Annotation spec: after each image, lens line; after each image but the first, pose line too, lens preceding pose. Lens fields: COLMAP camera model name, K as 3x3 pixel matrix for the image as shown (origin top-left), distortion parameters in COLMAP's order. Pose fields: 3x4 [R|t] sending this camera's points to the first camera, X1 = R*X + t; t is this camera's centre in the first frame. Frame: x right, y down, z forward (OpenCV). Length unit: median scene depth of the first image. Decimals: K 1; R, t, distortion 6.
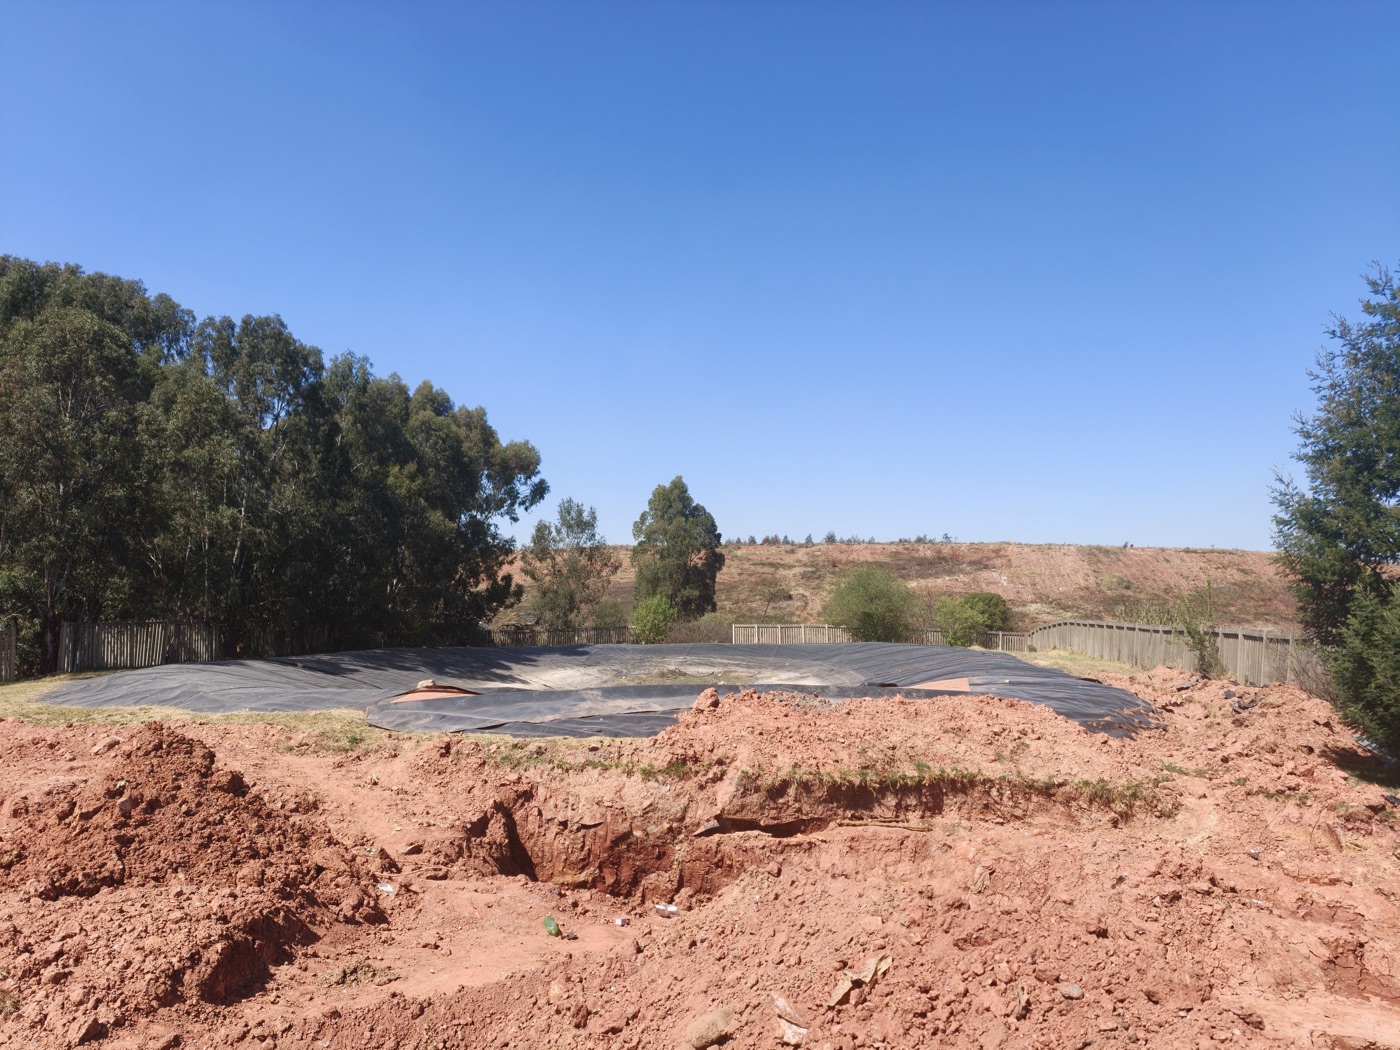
lens RADIAL K [[962.3, 0, 699.5], [0, 962.3, 535.0], [0, 0, 1]] dist [0.102905, -0.176039]
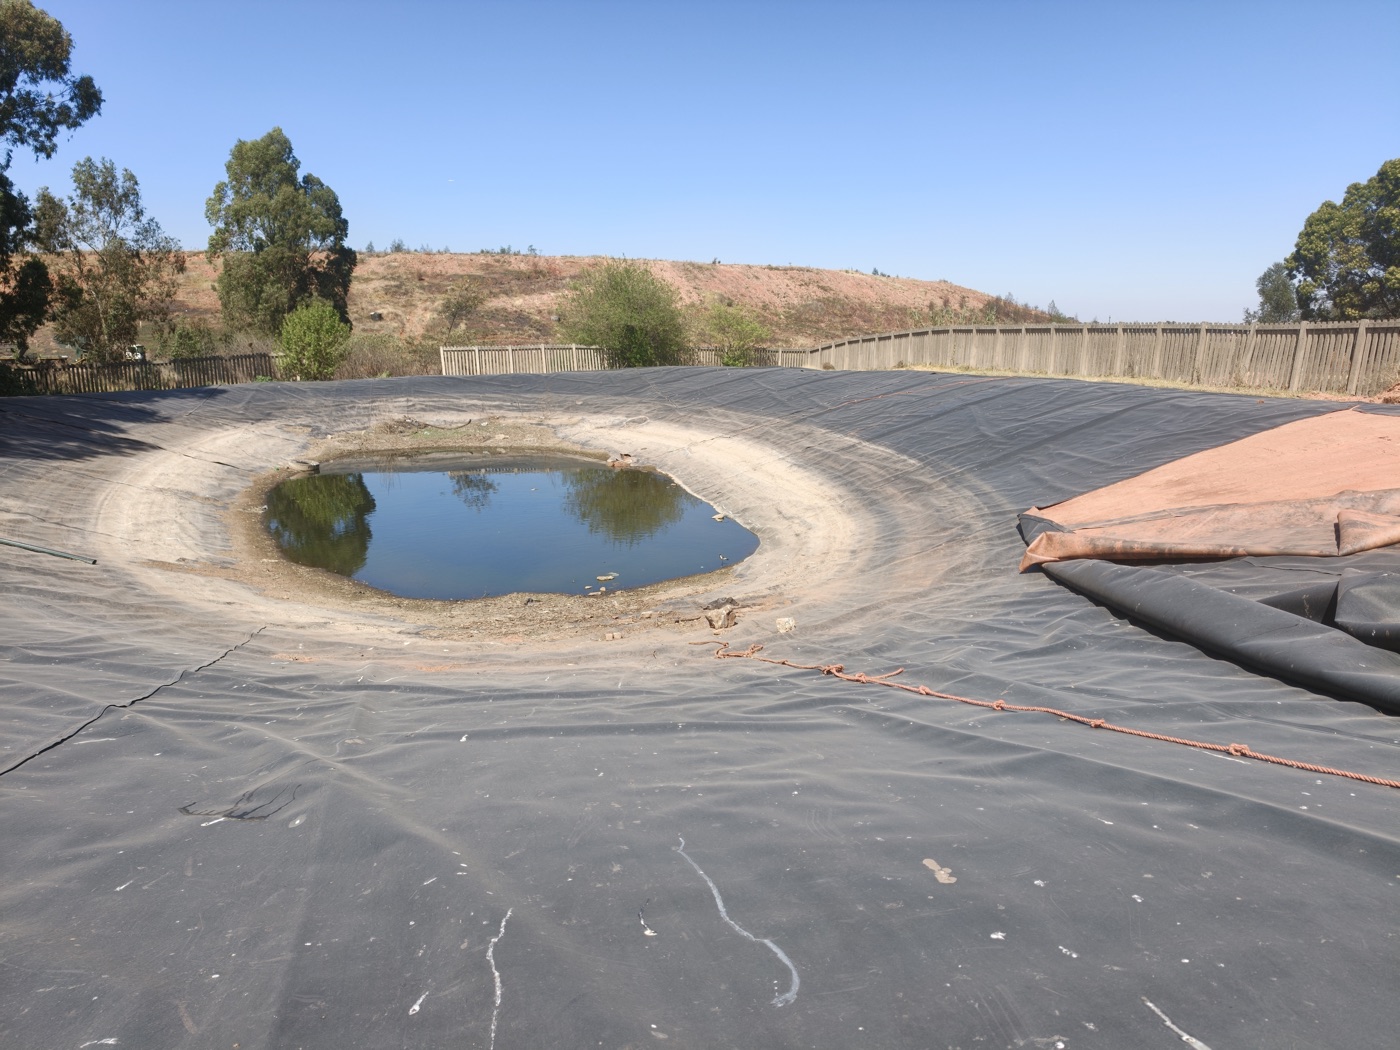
lens RADIAL K [[966.6, 0, 697.7], [0, 966.6, 528.2], [0, 0, 1]] dist [0.085281, -0.157401]
pose [[0.889806, -0.104531, 0.444206, -0.092287], [-0.019028, 0.964066, 0.264980, 0.023107], [-0.455943, -0.244233, 0.855843, 0.224610]]
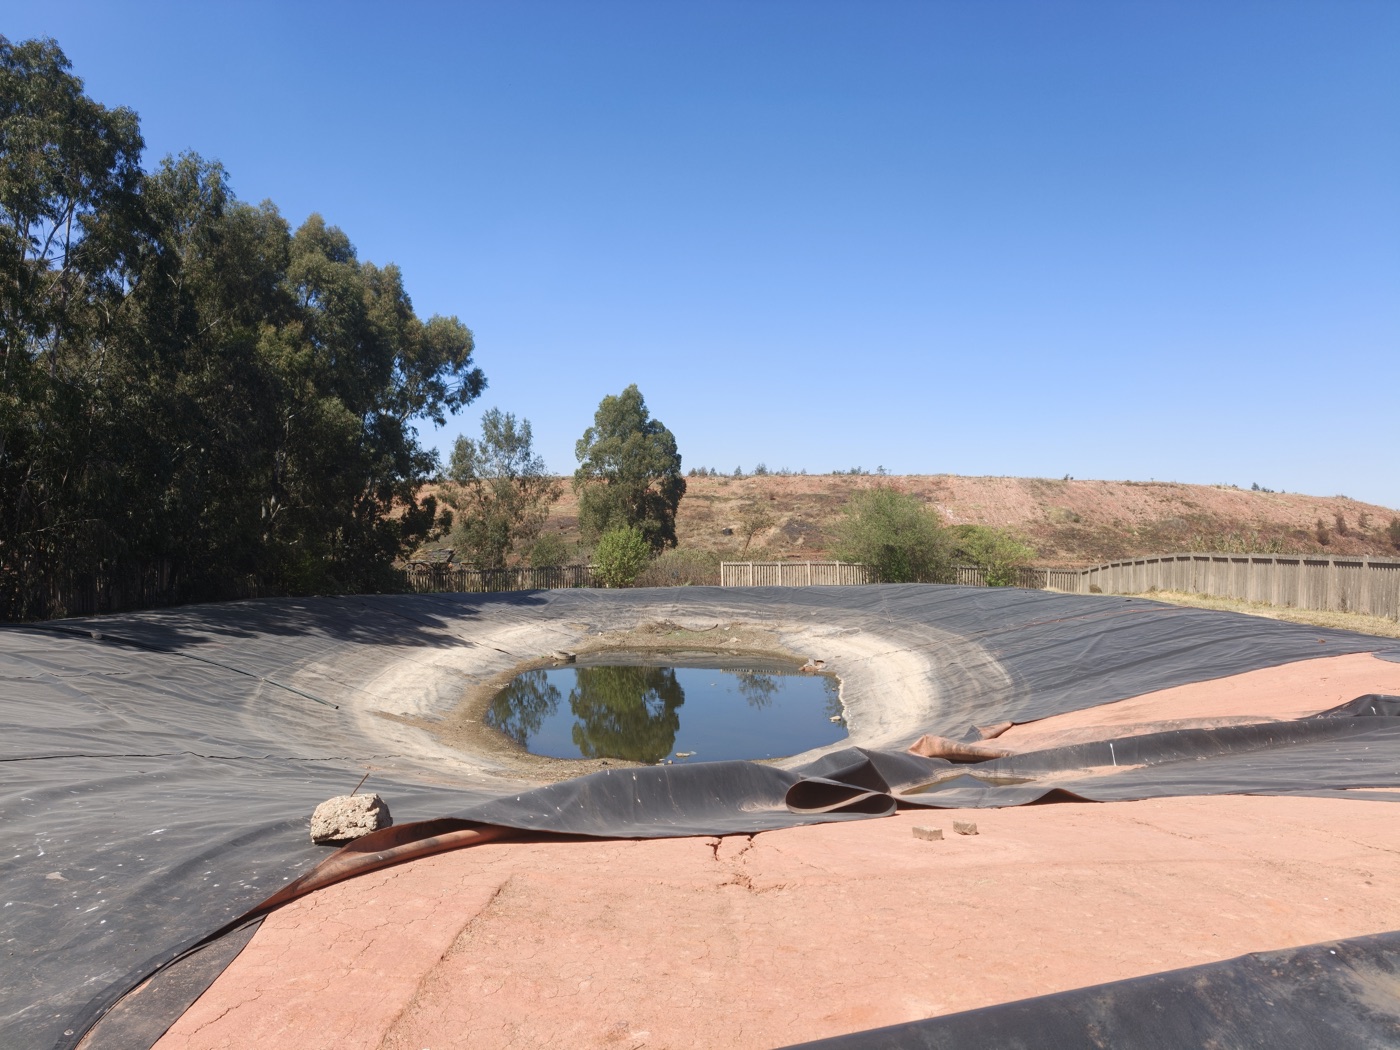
lens RADIAL K [[962.3, 0, 699.5], [0, 962.3, 535.0], [0, 0, 1]] dist [0.102905, -0.176039]
pose [[0.994999, -0.001232, 0.099875, -0.046906], [-0.005260, 0.997890, 0.064708, 0.014687], [-0.099744, -0.064910, 0.992894, 0.162837]]
